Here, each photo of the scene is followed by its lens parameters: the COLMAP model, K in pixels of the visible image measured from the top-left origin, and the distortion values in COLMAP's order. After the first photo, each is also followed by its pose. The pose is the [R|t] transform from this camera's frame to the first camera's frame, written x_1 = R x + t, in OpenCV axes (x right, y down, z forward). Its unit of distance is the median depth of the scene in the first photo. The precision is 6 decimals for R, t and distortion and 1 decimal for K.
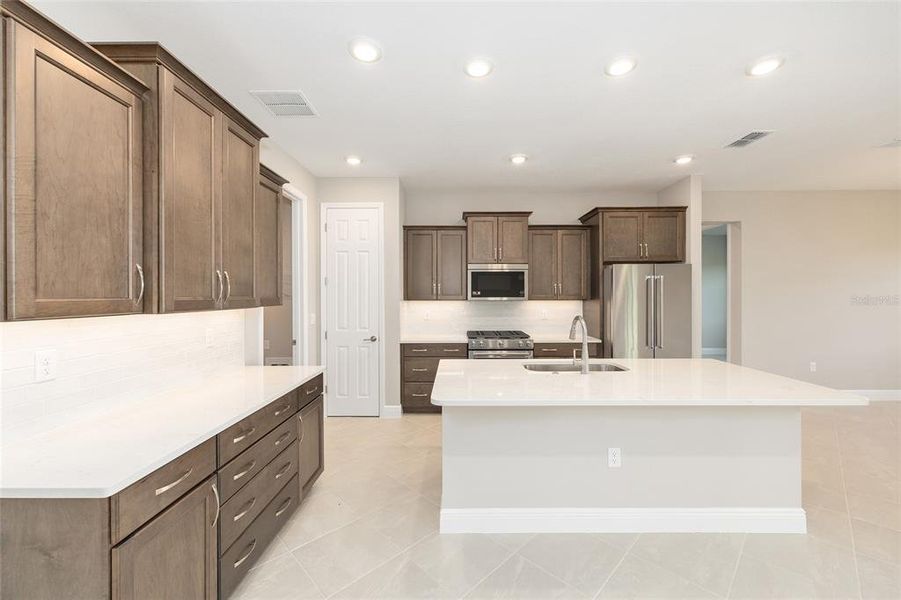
lens RADIAL K [[359.4, 0, 451.3], [0, 359.4, 296.3], [0, 0, 1]] dist [0.004561, 0.000099]
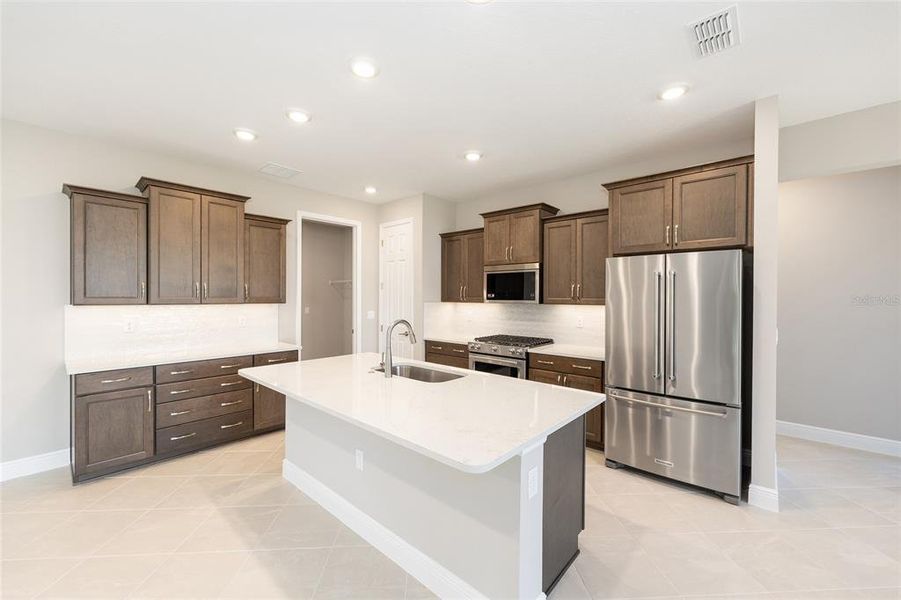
lens RADIAL K [[359.4, 0, 450.0], [0, 359.4, 298.1], [0, 0, 1]] dist [0.004561, 0.000099]
pose [[0.749881, 0.010692, -0.661487, 0.631457], [-0.009027, 0.999942, 0.005929, -0.006724], [0.661512, 0.001525, 0.749933, 0.197364]]
